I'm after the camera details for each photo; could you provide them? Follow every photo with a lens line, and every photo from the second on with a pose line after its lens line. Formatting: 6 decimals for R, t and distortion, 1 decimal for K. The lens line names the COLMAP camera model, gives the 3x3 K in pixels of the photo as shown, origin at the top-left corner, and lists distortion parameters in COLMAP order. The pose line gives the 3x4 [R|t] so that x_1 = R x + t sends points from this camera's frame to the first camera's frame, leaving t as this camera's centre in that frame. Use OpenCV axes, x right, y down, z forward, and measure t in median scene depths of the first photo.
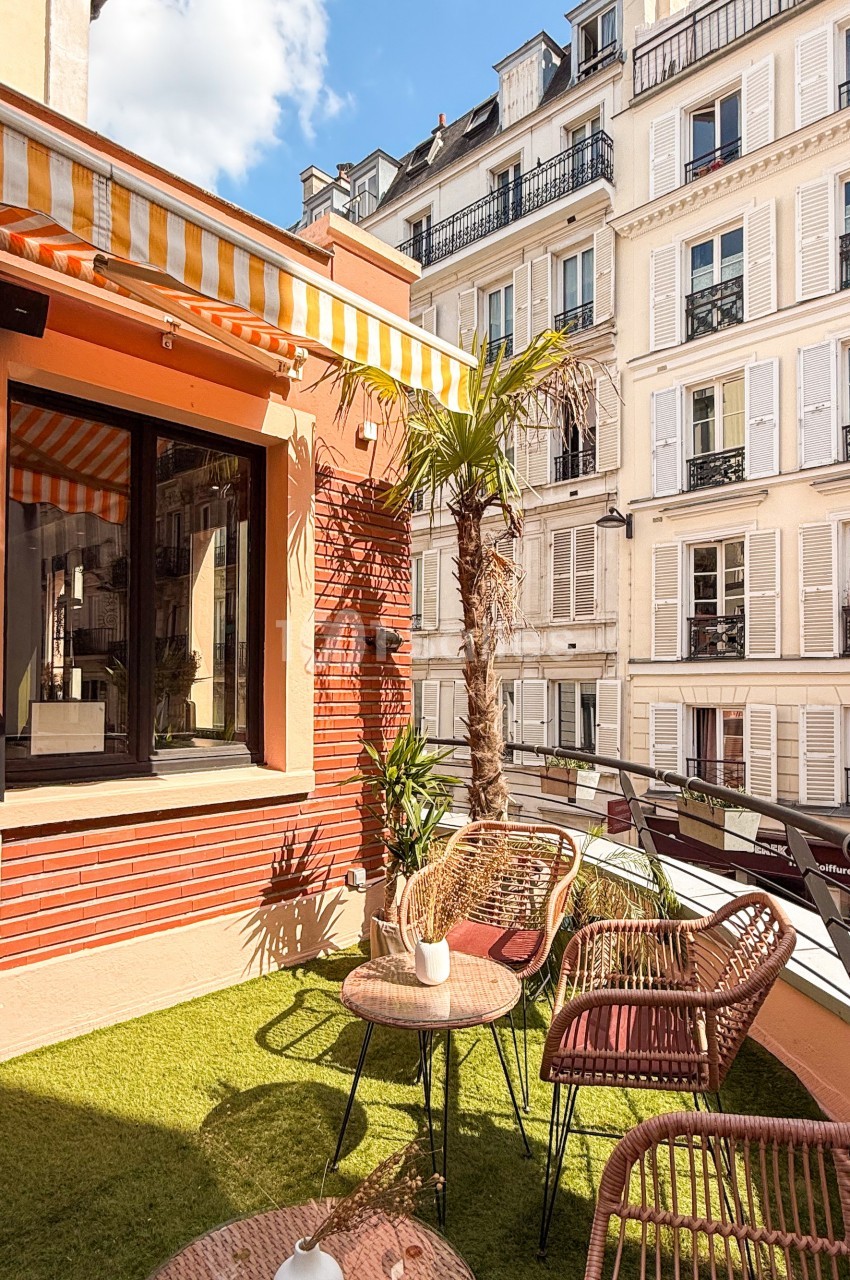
lens RADIAL K [[774.3, 0, 425.0], [0, 774.3, 640.0], [0, 0, 1]] dist [-0.001355, -0.000543]
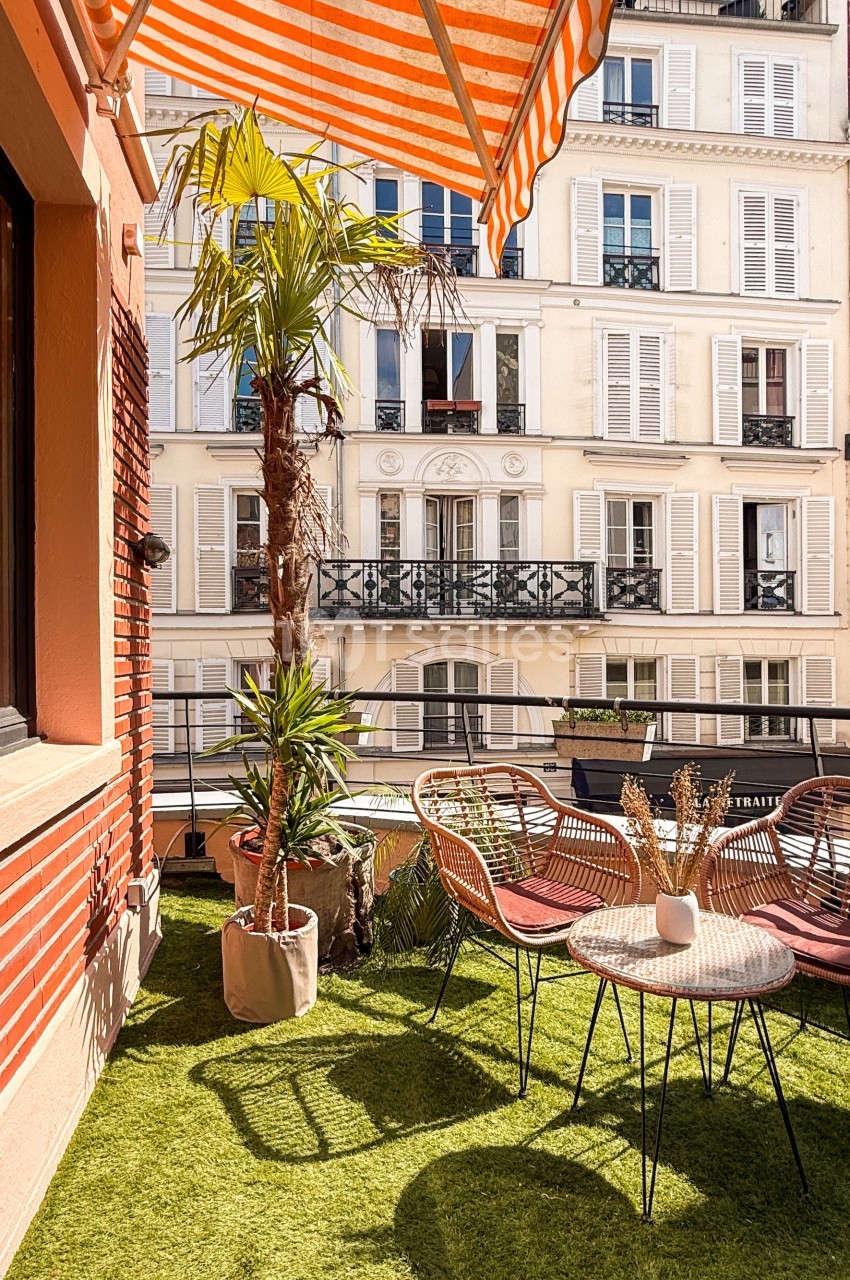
lens RADIAL K [[774.3, 0, 425.0], [0, 774.3, 640.0], [0, 0, 1]] dist [-0.001355, -0.000543]
pose [[0.630291, 0.005868, 0.776337, -0.539931], [-0.045262, 0.998548, 0.029200, 0.061510], [-0.775038, -0.053543, 0.629642, 0.455045]]
